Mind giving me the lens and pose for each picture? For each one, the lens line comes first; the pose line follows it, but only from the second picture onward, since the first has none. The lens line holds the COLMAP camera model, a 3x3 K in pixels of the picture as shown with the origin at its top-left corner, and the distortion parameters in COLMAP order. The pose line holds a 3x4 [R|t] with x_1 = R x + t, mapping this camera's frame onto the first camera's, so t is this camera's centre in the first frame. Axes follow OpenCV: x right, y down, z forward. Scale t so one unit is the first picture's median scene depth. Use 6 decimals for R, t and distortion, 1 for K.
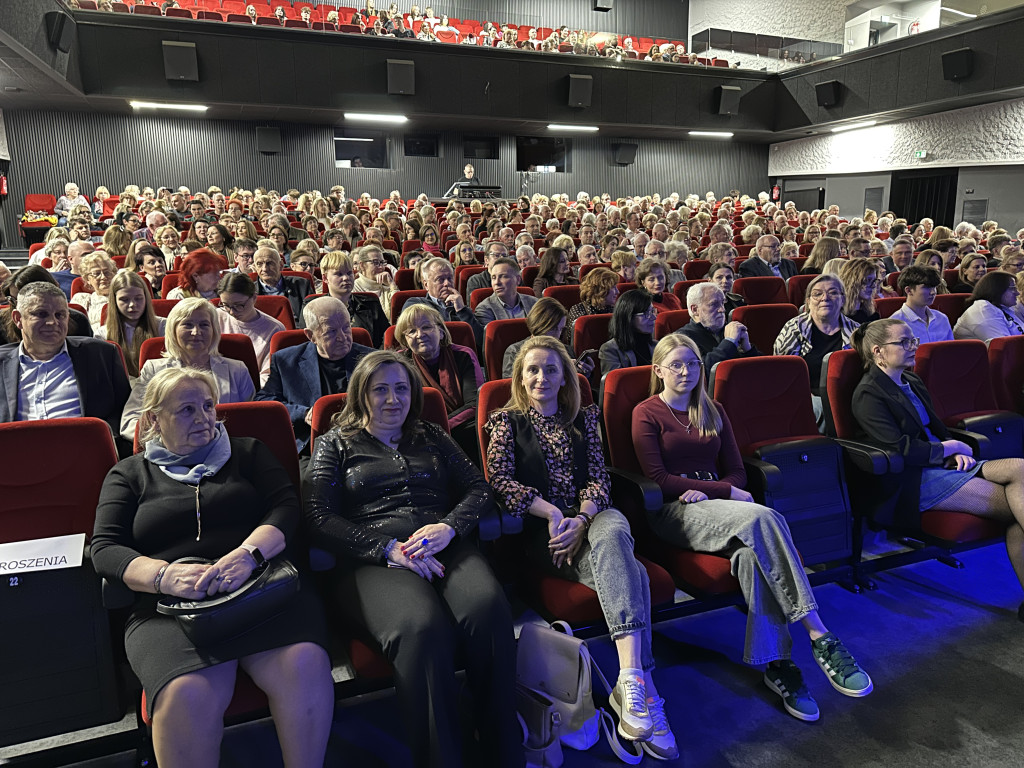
lens RADIAL K [[726.6, 0, 508.6], [0, 726.6, 381.9], [0, 0, 1]] dist [0.000178, -0.014274]
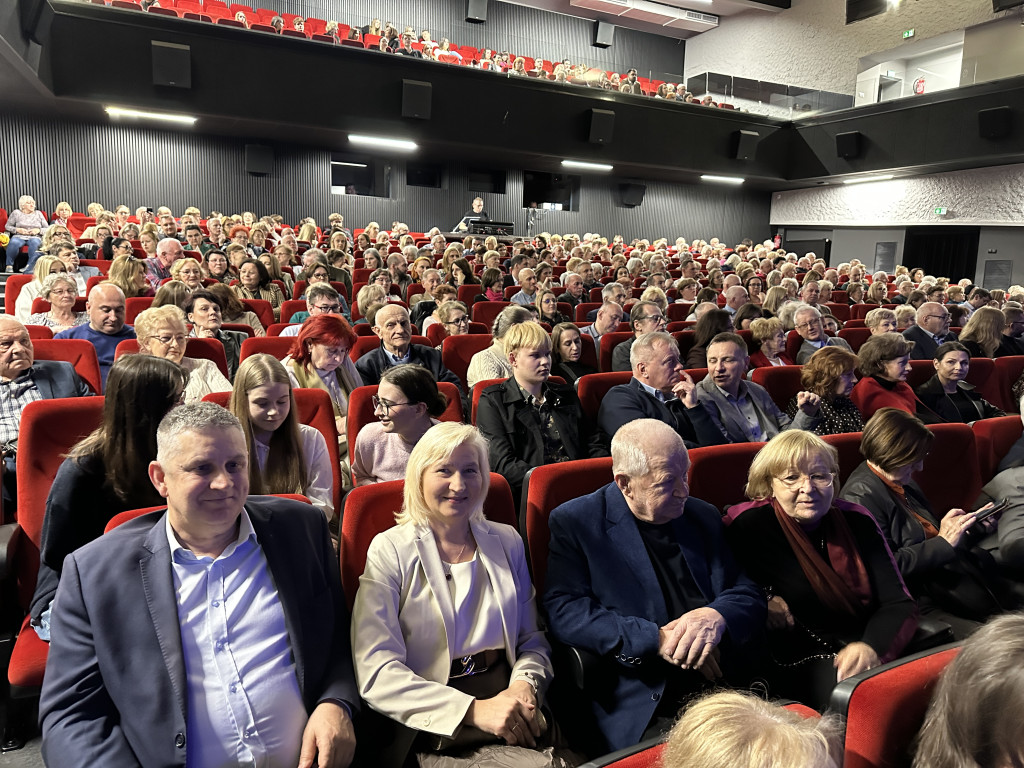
lens RADIAL K [[726.6, 0, 513.3], [0, 726.6, 387.7], [0, 0, 1]] dist [0.000178, -0.014274]
pose [[0.995392, 0.026965, 0.092019, -0.088215], [-0.023660, 0.999042, -0.036821, -0.024997], [-0.092924, 0.034474, 0.995076, 0.083877]]
